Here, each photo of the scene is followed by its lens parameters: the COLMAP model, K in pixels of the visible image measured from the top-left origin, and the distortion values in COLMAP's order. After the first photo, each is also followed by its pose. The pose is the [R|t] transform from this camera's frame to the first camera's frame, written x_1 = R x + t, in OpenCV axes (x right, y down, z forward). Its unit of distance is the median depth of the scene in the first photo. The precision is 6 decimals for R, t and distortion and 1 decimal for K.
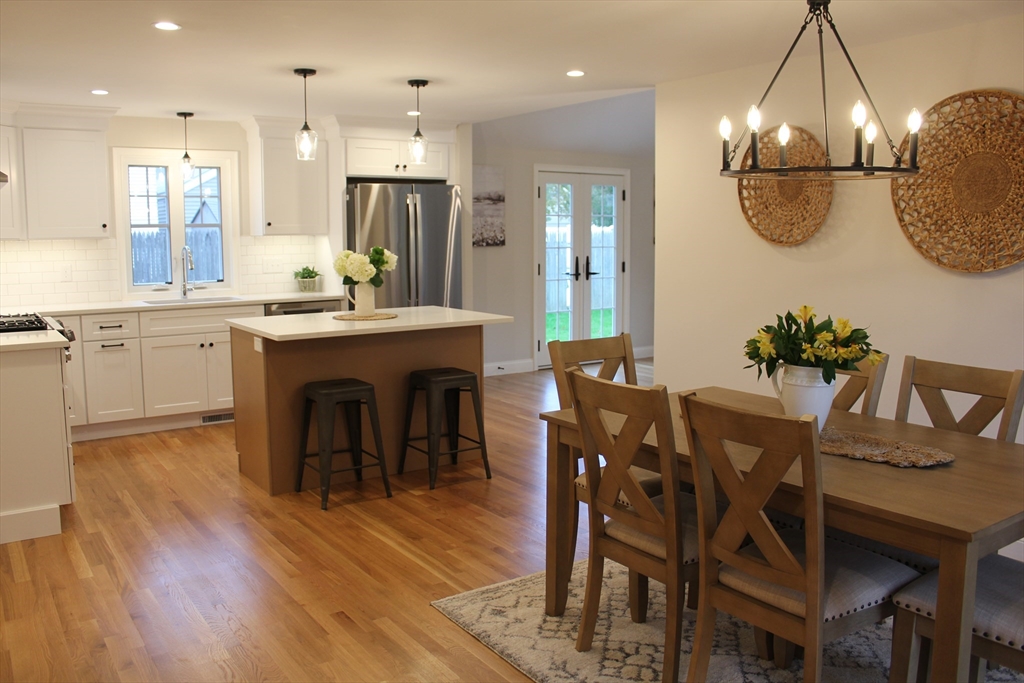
lens RADIAL K [[849.4, 0, 510.0], [0, 849.4, 338.5], [0, 0, 1]] dist [-0.163265, 0.142077]
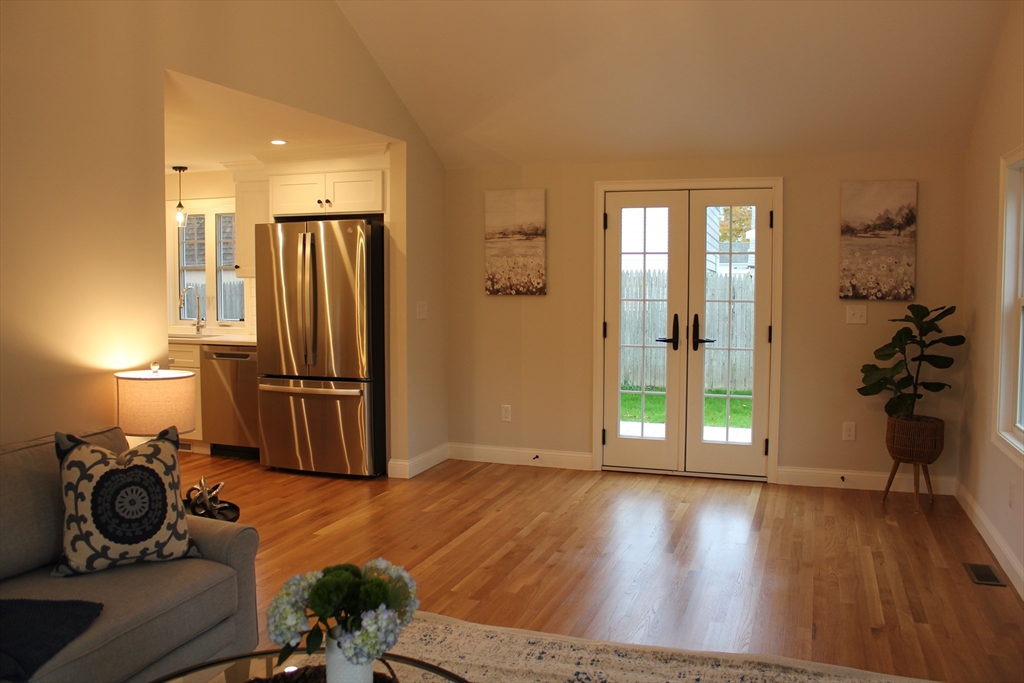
lens RADIAL K [[849.4, 0, 510.0], [0, 849.4, 338.5], [0, 0, 1]] dist [-0.163265, 0.142077]
pose [[0.582188, 0.065770, -0.810389, 0.678447], [-0.106022, 0.994353, 0.004533, -0.083108], [0.806112, 0.083281, 0.585874, 0.628692]]
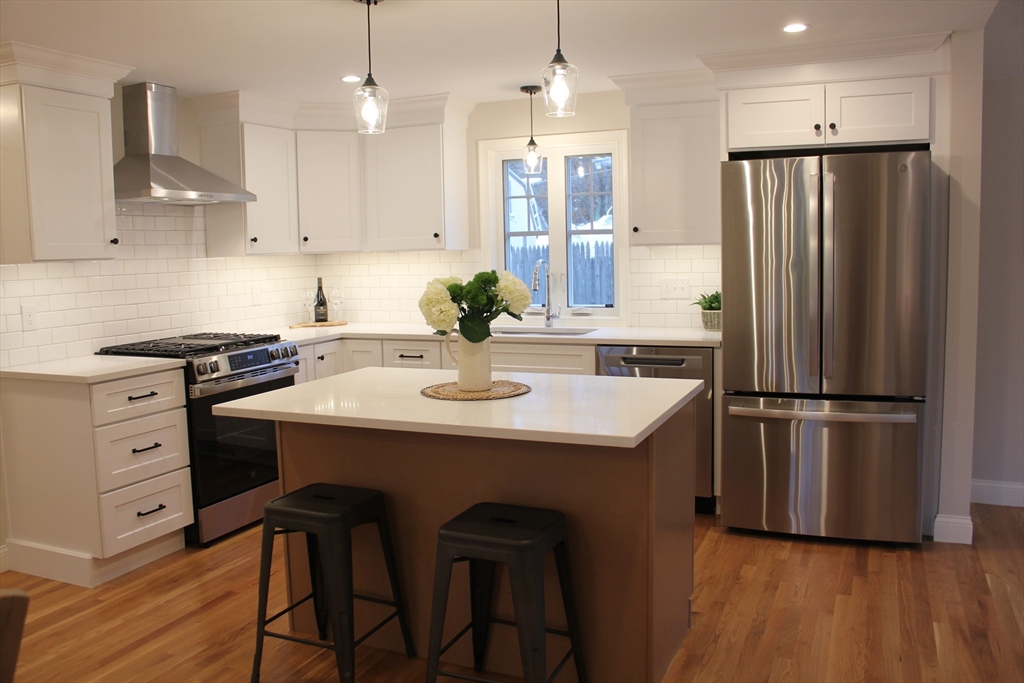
lens RADIAL K [[849.4, 0, 510.0], [0, 849.4, 338.5], [0, 0, 1]] dist [-0.163265, 0.142077]
pose [[0.525769, 0.083681, -0.846502, 0.238985], [-0.086569, 0.995246, 0.044617, -0.063697], [0.846211, 0.049822, 0.530513, 0.503161]]
